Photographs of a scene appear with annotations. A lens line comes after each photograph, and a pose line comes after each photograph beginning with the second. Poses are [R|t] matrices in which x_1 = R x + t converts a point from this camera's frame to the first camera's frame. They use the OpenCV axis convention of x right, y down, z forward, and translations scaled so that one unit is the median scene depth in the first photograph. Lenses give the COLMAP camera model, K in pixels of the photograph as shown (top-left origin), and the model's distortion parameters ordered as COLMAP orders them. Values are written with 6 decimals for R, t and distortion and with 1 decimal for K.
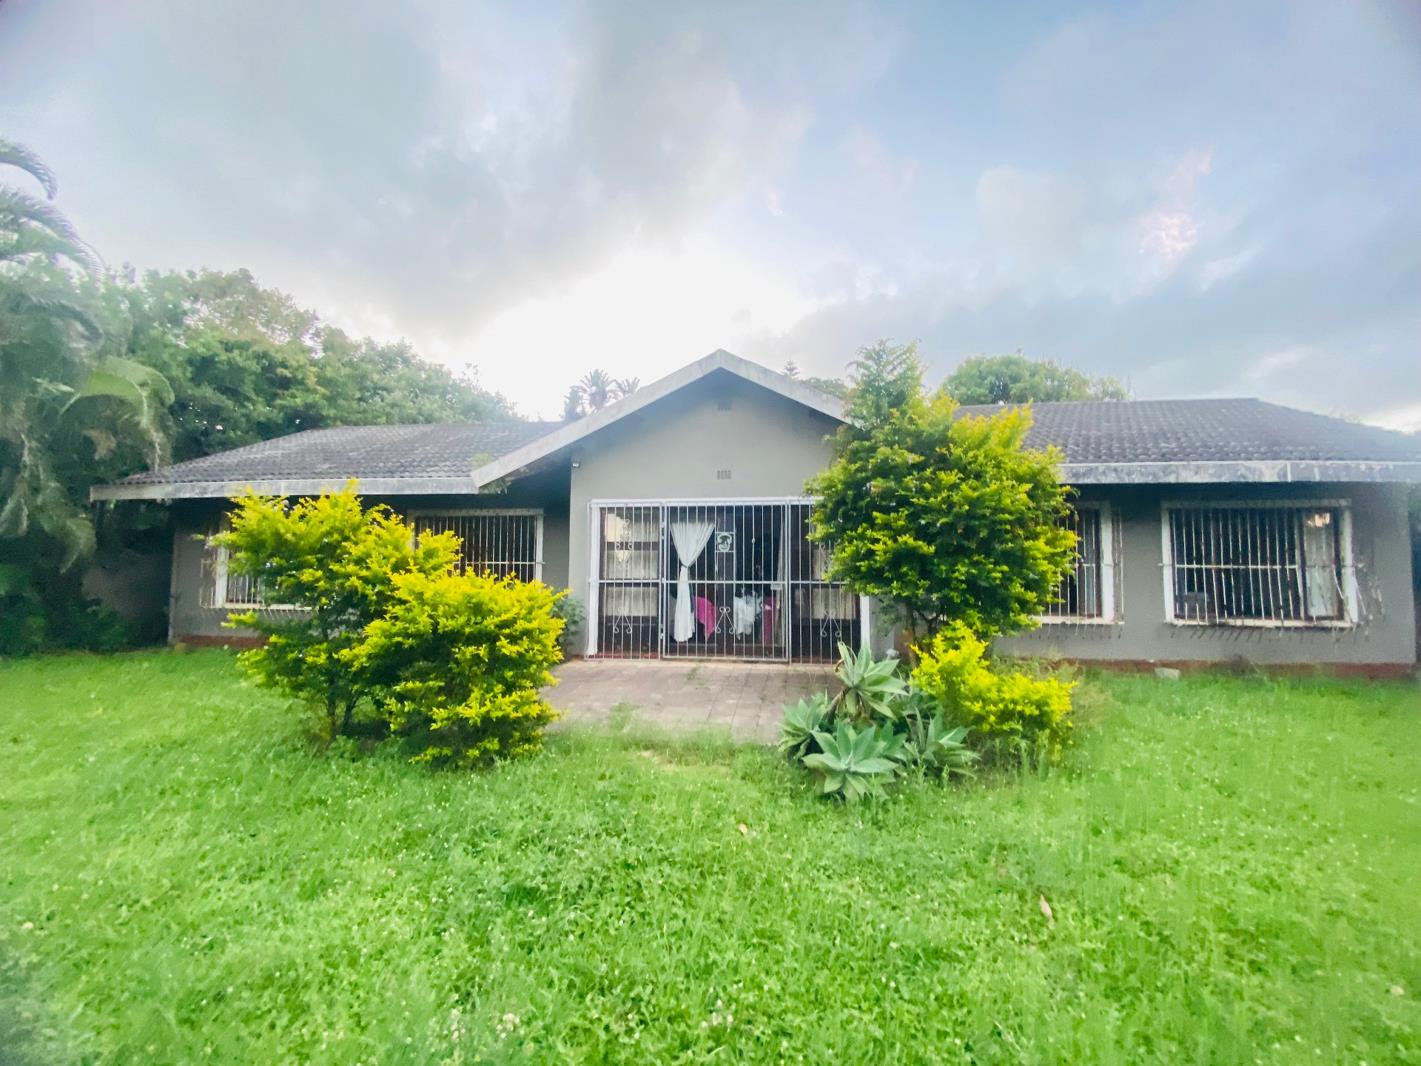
lens RADIAL K [[586.9, 0, 710.5], [0, 586.9, 533.0], [0, 0, 1]] dist [0.019116, -0.014855]
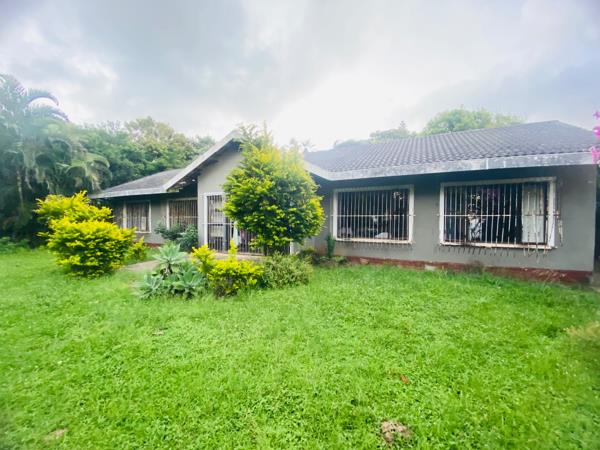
lens RADIAL K [[247.8, 0, 300.0], [0, 247.8, 225.0], [0, 0, 1]] dist [0.019116, -0.014855]
pose [[0.950734, 0.001186, -0.310006, 0.585747], [0.025026, 0.996435, 0.080562, 0.007690], [0.308996, -0.084351, 0.947315, 0.050010]]
